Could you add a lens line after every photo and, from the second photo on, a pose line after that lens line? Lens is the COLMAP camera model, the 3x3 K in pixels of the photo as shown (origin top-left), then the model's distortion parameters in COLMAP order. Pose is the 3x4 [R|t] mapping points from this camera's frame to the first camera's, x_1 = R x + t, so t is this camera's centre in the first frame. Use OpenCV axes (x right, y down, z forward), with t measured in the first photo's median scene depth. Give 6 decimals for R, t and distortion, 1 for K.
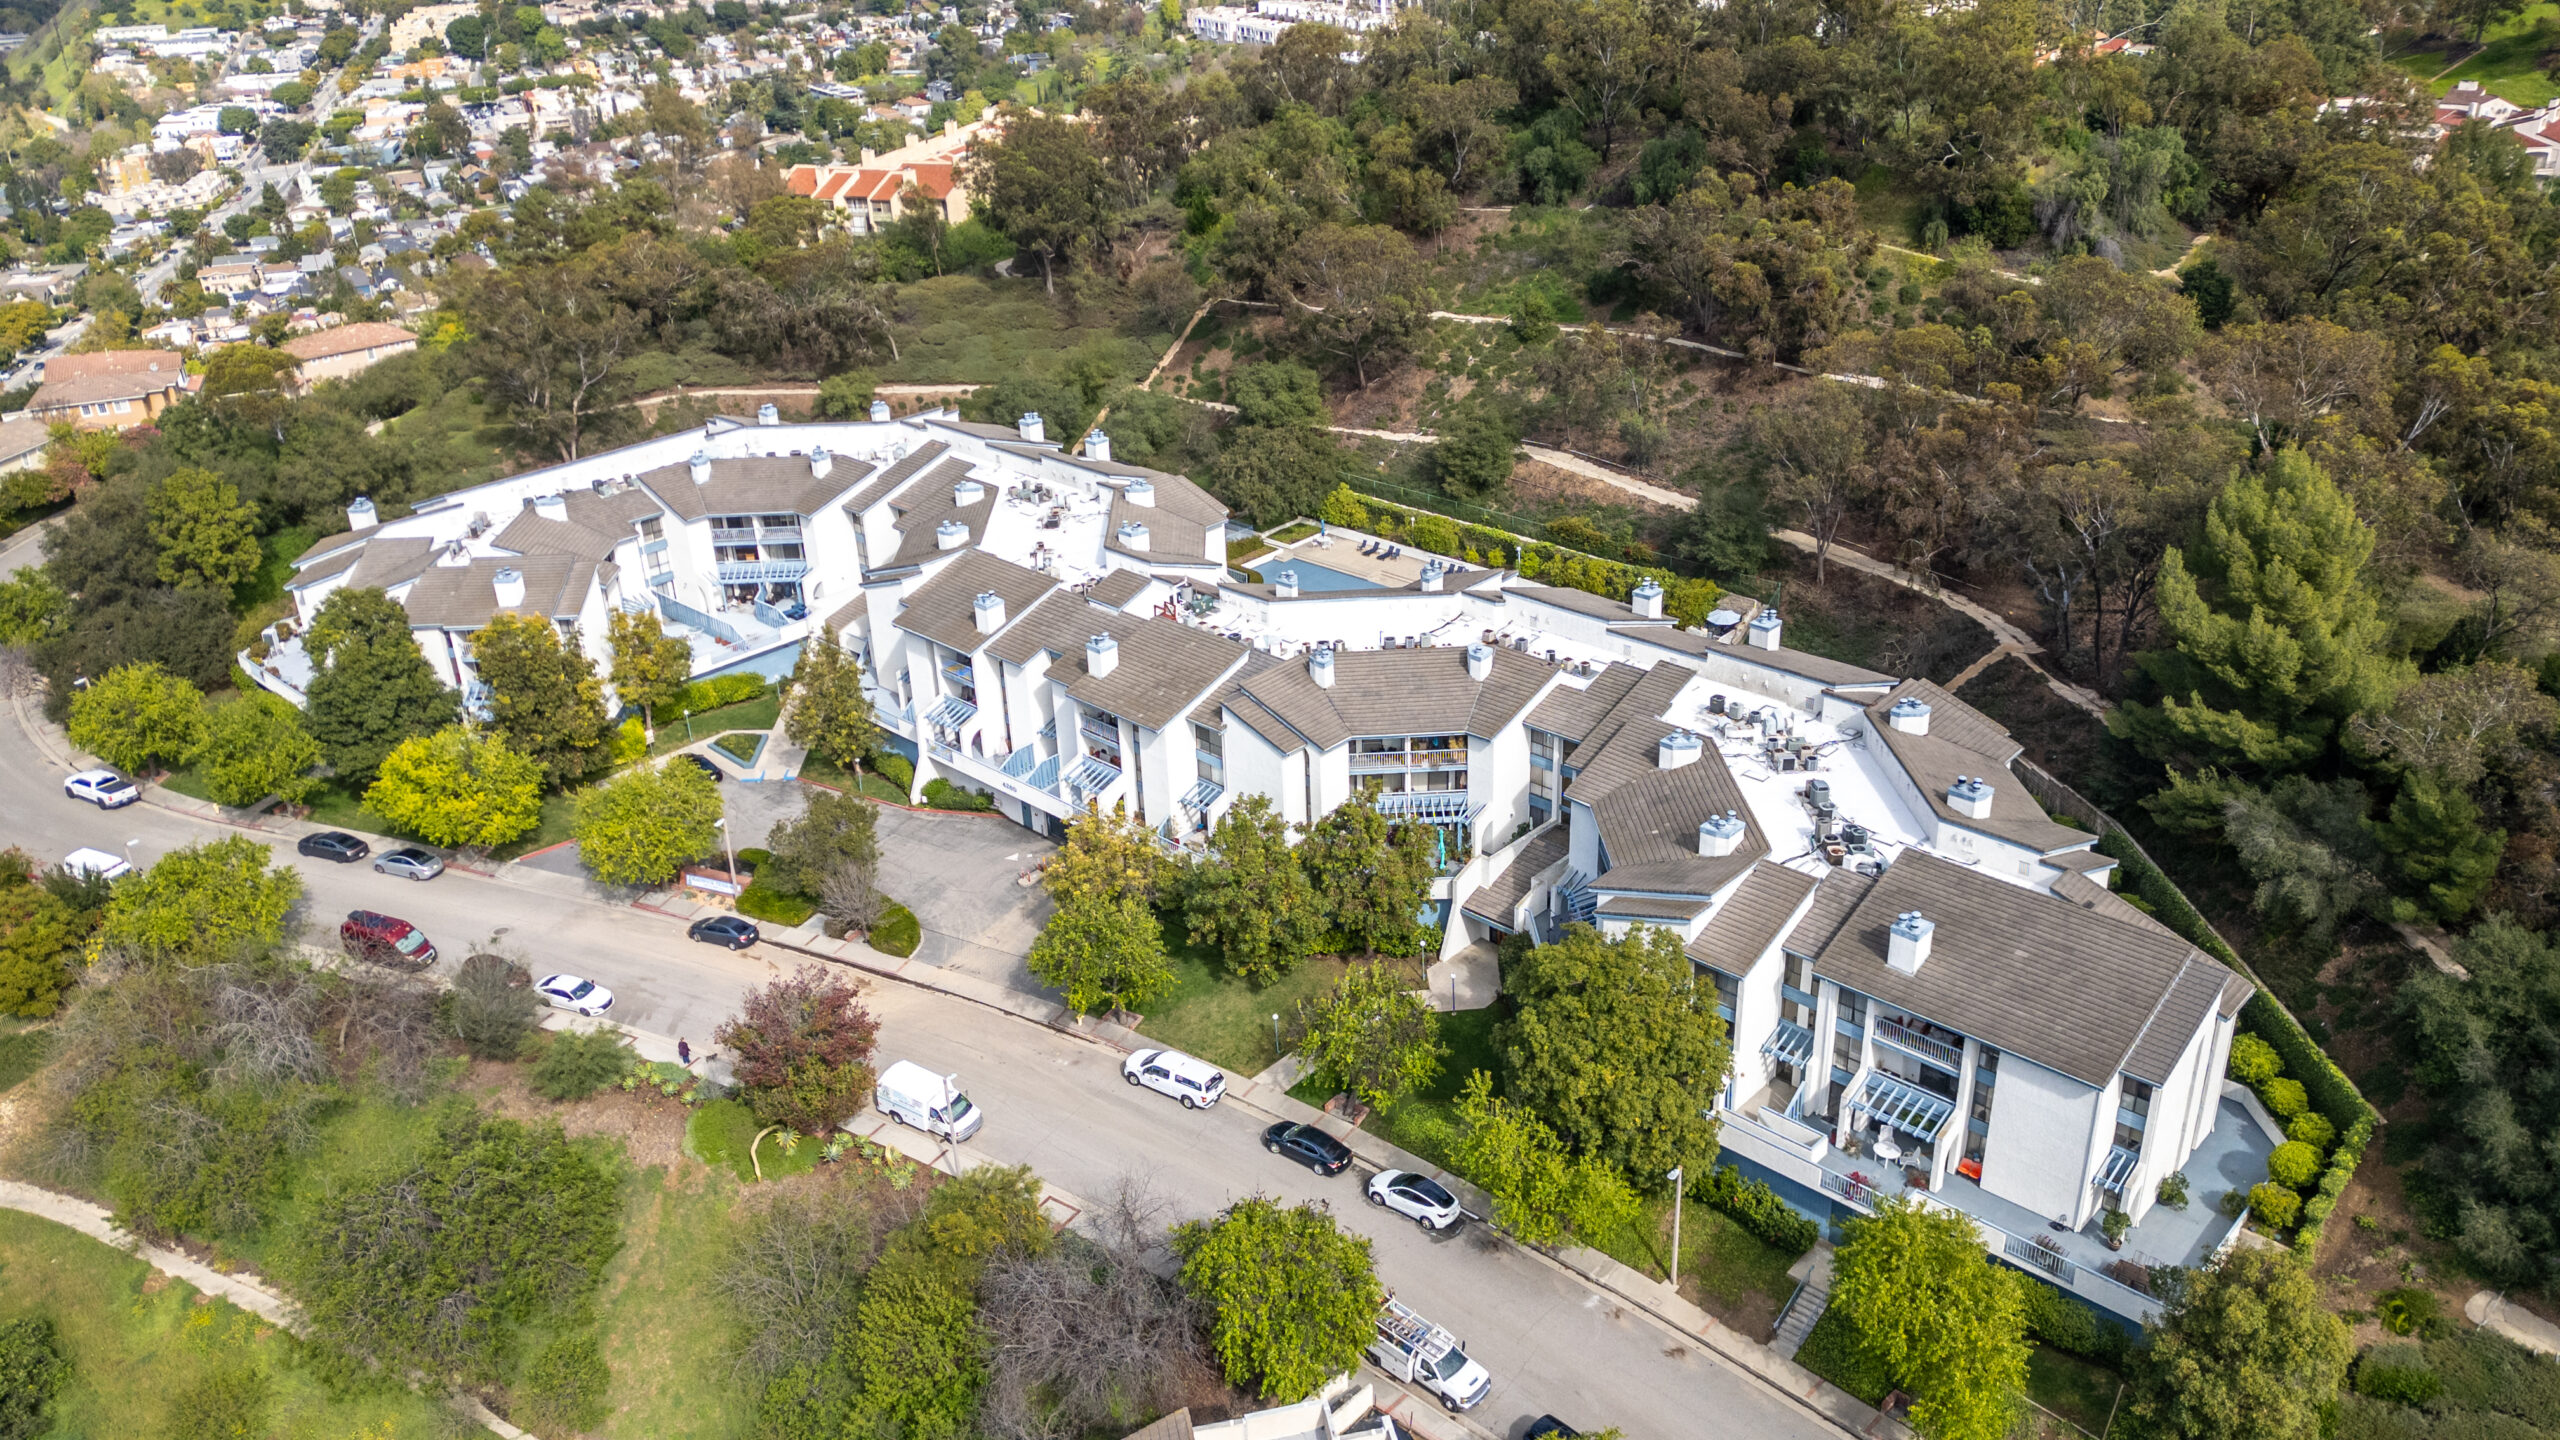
lens RADIAL K [[1736.9, 0, 1280.0], [0, 1736.9, 720.0], [0, 0, 1]] dist [0.052320, -0.005108]
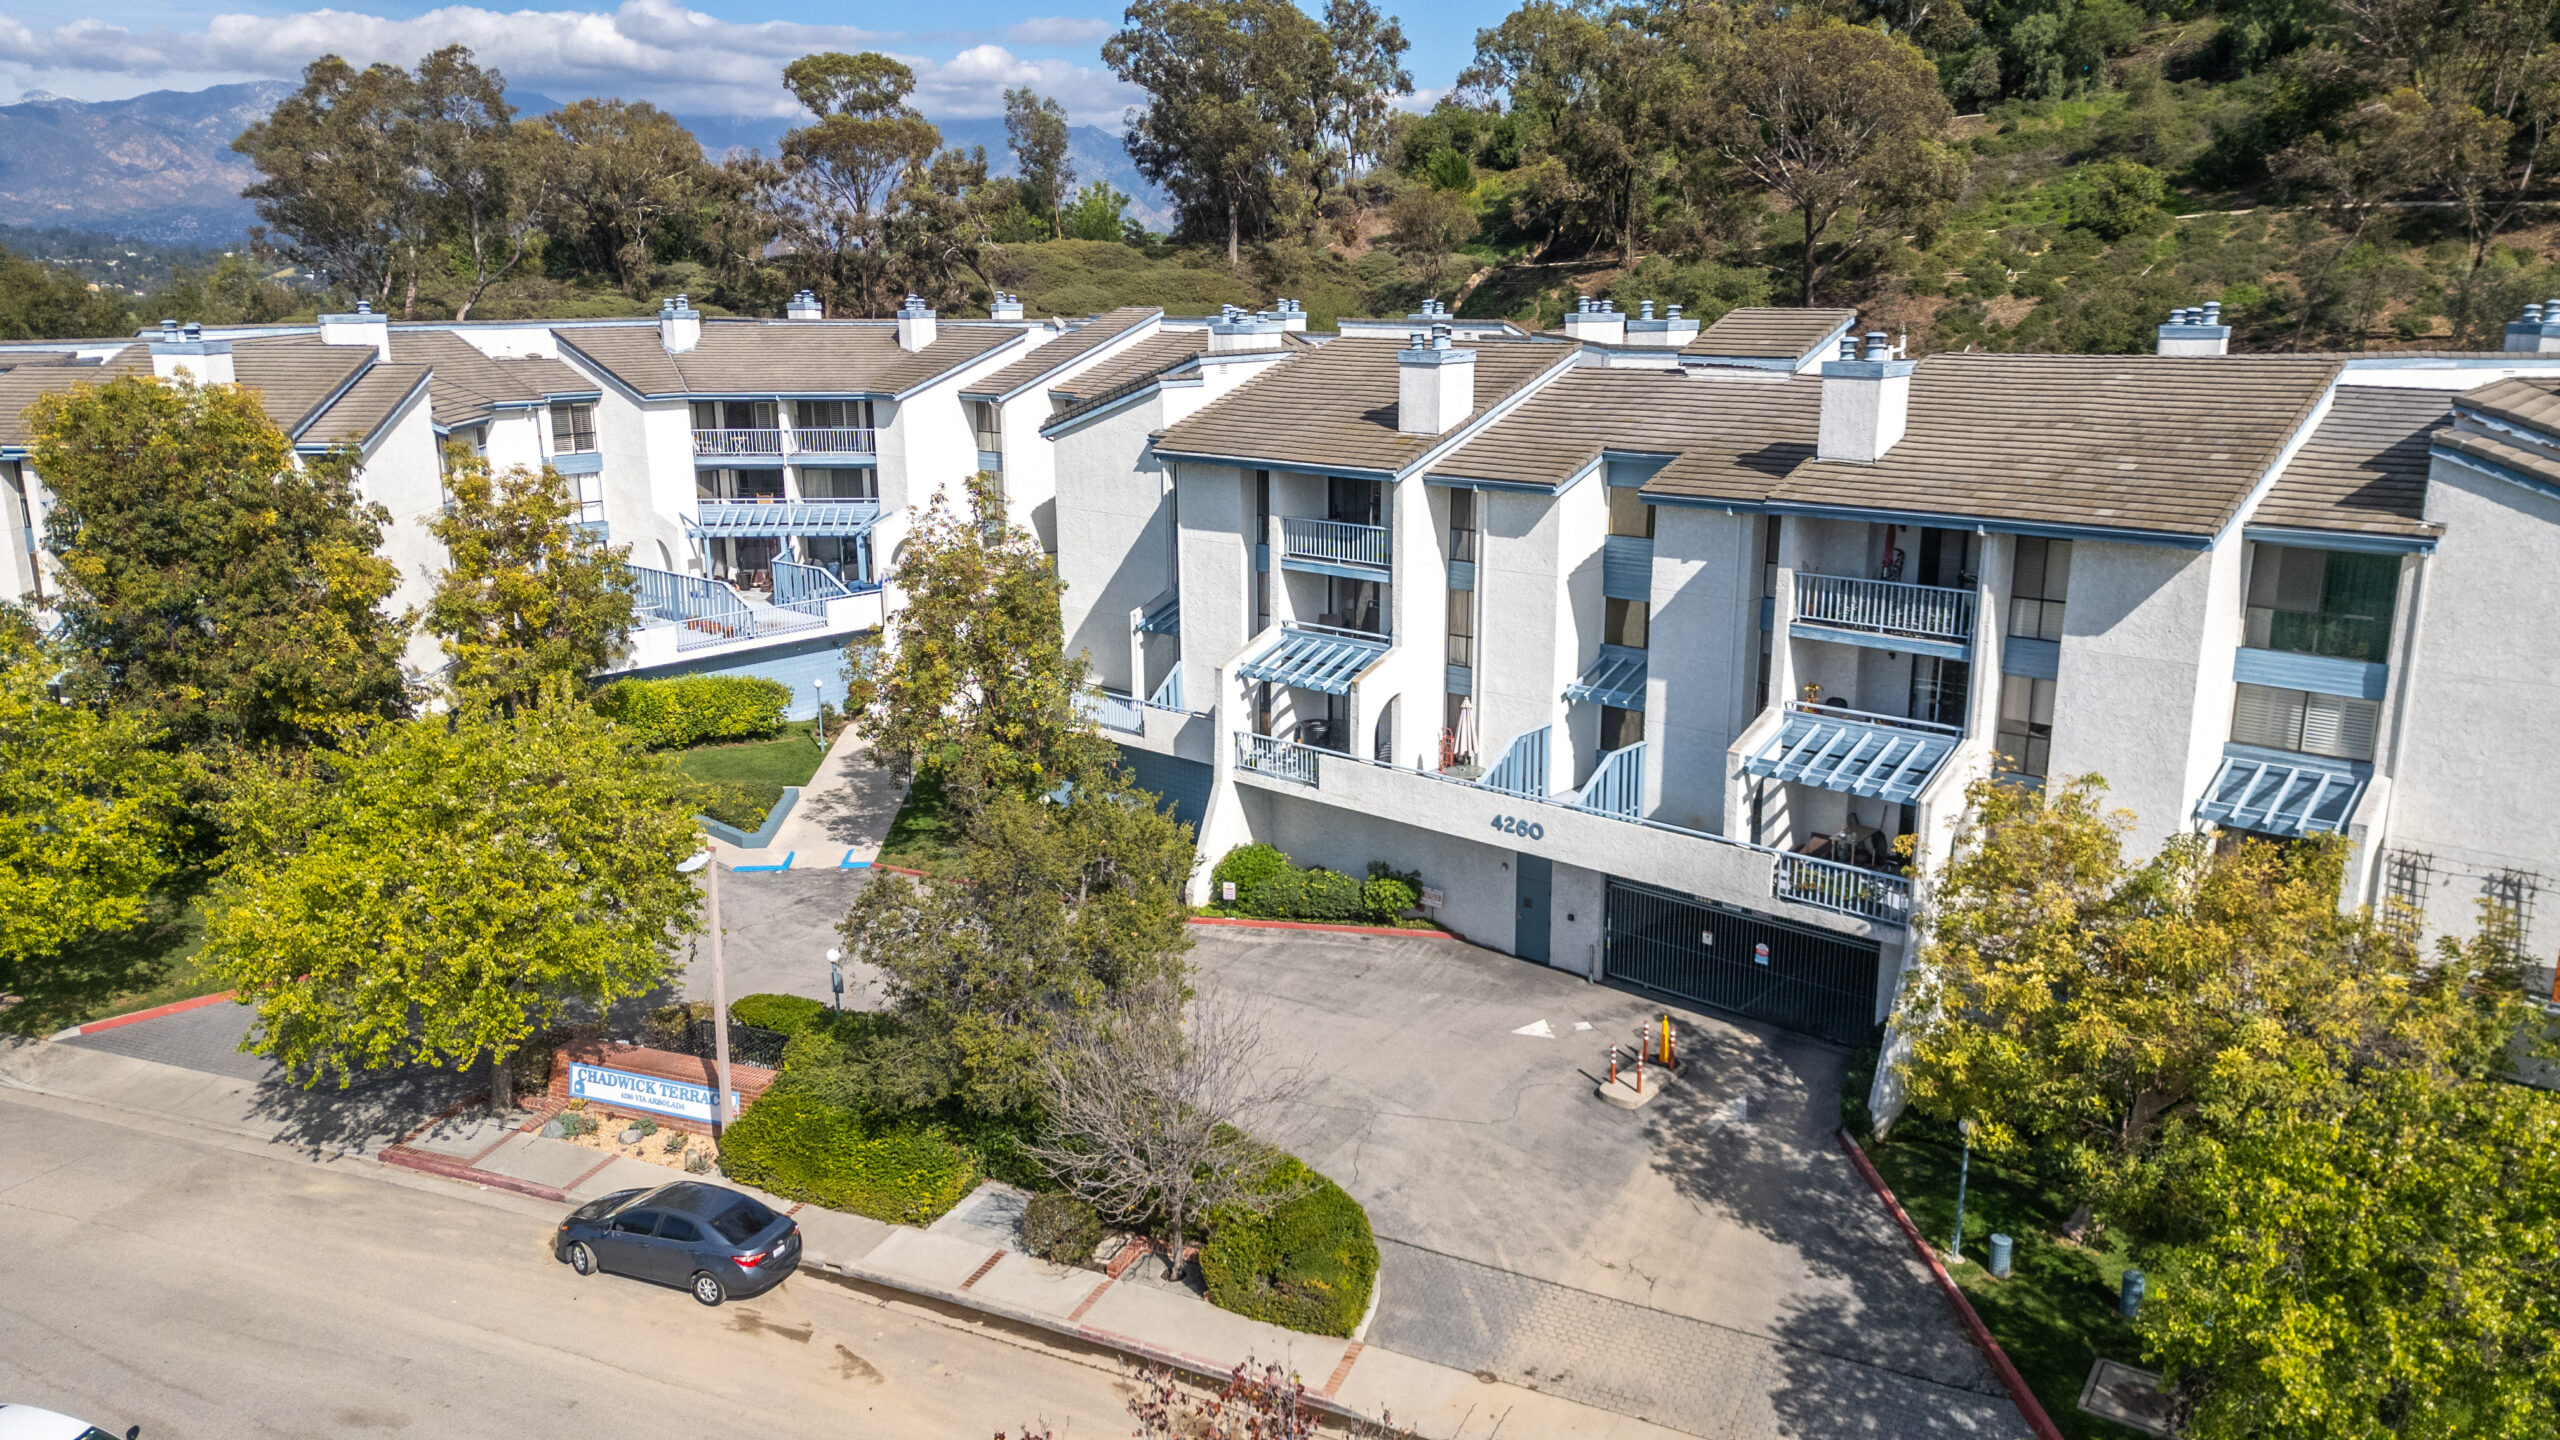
lens RADIAL K [[1736.9, 0, 1280.0], [0, 1736.9, 720.0], [0, 0, 1]] dist [0.052320, -0.005108]
pose [[0.999306, 0.019145, 0.031968, -0.208577], [-0.012427, 0.980030, -0.198463, 0.084979], [-0.035129, 0.197928, 0.979587, 0.630539]]
